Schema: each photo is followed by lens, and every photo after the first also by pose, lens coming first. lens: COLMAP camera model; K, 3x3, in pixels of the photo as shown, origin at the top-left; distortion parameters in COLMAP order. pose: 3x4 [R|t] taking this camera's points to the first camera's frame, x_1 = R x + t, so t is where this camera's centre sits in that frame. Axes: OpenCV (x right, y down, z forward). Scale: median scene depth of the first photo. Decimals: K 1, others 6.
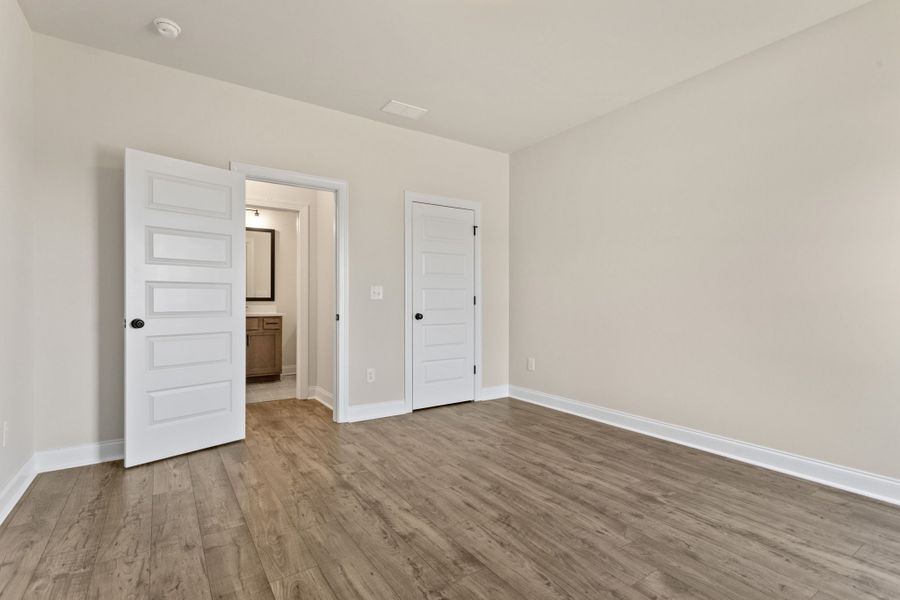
lens RADIAL K [[428.4, 0, 443.5], [0, 428.4, 297.9], [0, 0, 1]] dist [0.004243, 0.000840]
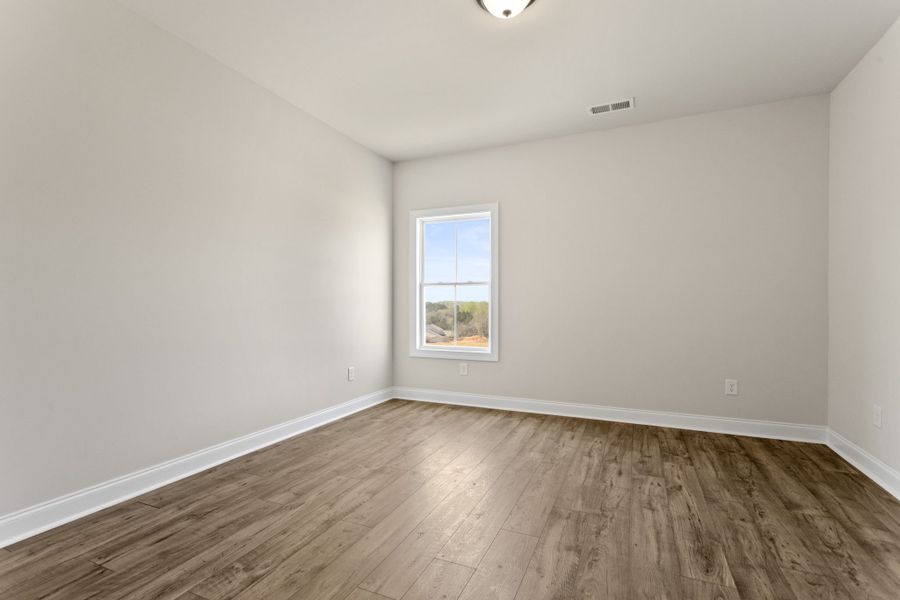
lens RADIAL K [[428.4, 0, 443.5], [0, 428.4, 297.9], [0, 0, 1]] dist [0.004243, 0.000840]
pose [[-0.529683, 0.010476, 0.848131, -0.595262], [-0.007184, 0.999832, -0.016836, 0.005450], [-0.848165, -0.015011, -0.529519, 1.399414]]
